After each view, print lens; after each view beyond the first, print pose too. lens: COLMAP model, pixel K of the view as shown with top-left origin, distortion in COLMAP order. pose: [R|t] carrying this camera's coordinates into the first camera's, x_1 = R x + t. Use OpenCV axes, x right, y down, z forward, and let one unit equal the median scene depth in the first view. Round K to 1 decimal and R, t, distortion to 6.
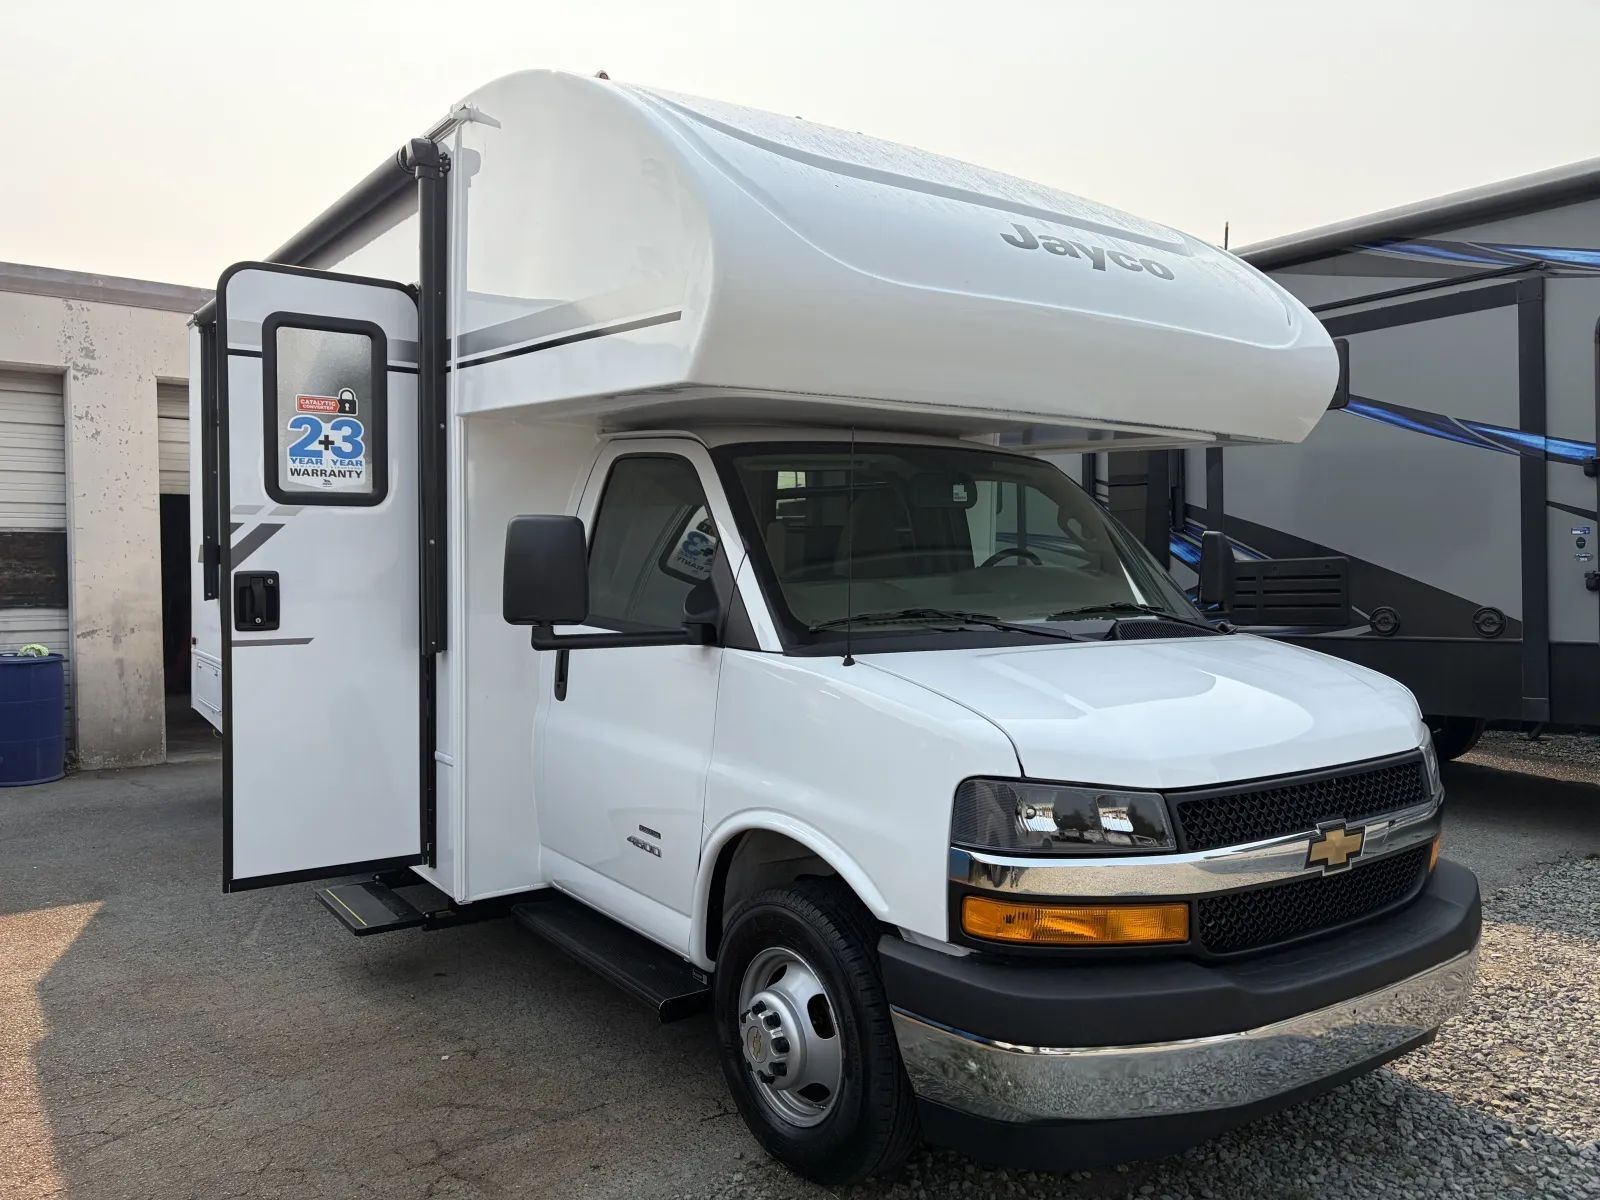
lens RADIAL K [[1225.8, 0, 783.9], [0, 1225.8, 576.7], [0, 0, 1]] dist [0.021749, 0.008663]
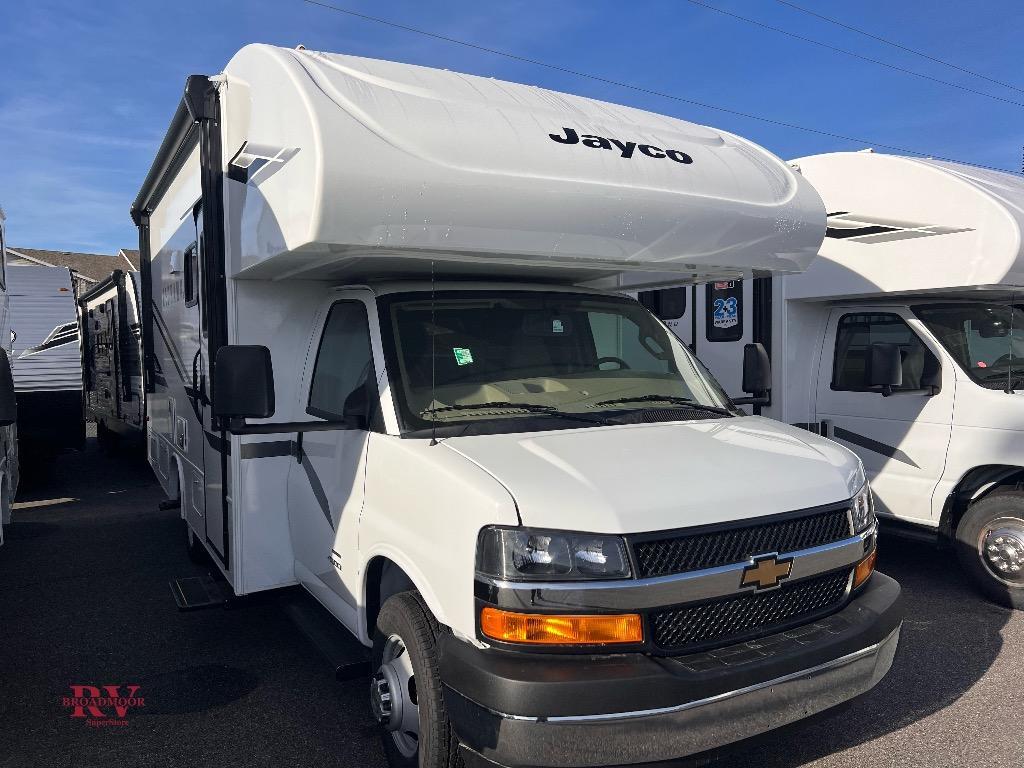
lens RADIAL K [[784.5, 0, 511.4], [0, 784.5, 392.4], [0, 0, 1]] dist [0.021749, 0.008663]
pose [[0.995774, -0.013363, -0.090860, 0.220170], [0.016156, 0.999417, 0.030074, -0.015930], [0.090406, -0.031415, 0.995409, 0.078904]]
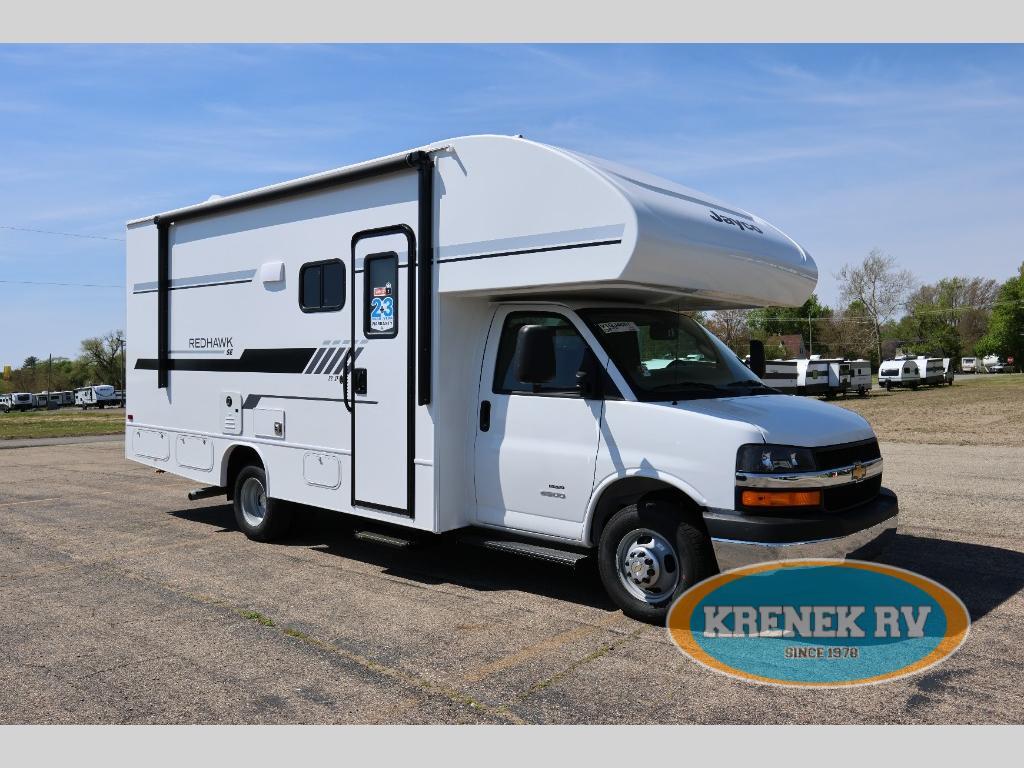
lens RADIAL K [[821.8, 0, 509.7], [0, 821.8, 377.4], [0, 0, 1]] dist [-0.024010, -0.000295]
pose [[0.977754, -0.009367, 0.209546, -0.562656], [0.011217, 0.999908, -0.007646, 0.026614], [-0.209455, 0.009826, 0.977769, -0.466133]]
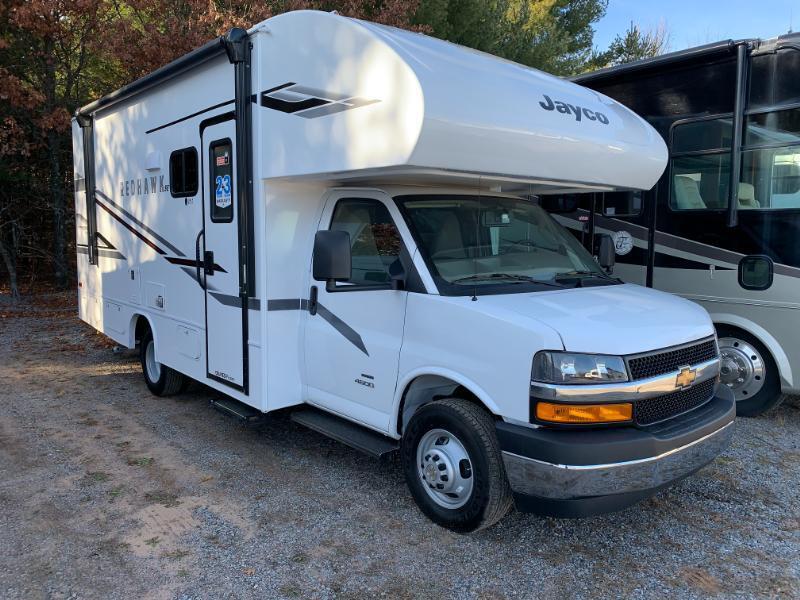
lens RADIAL K [[612.9, 0, 398.9], [0, 612.9, 283.5], [0, 0, 1]] dist [0.021749, 0.008663]
pose [[0.994918, -0.002640, 0.100650, -0.183249], [-0.003048, 0.998408, 0.056317, -0.018768], [-0.100639, -0.056337, 0.993327, -0.073081]]
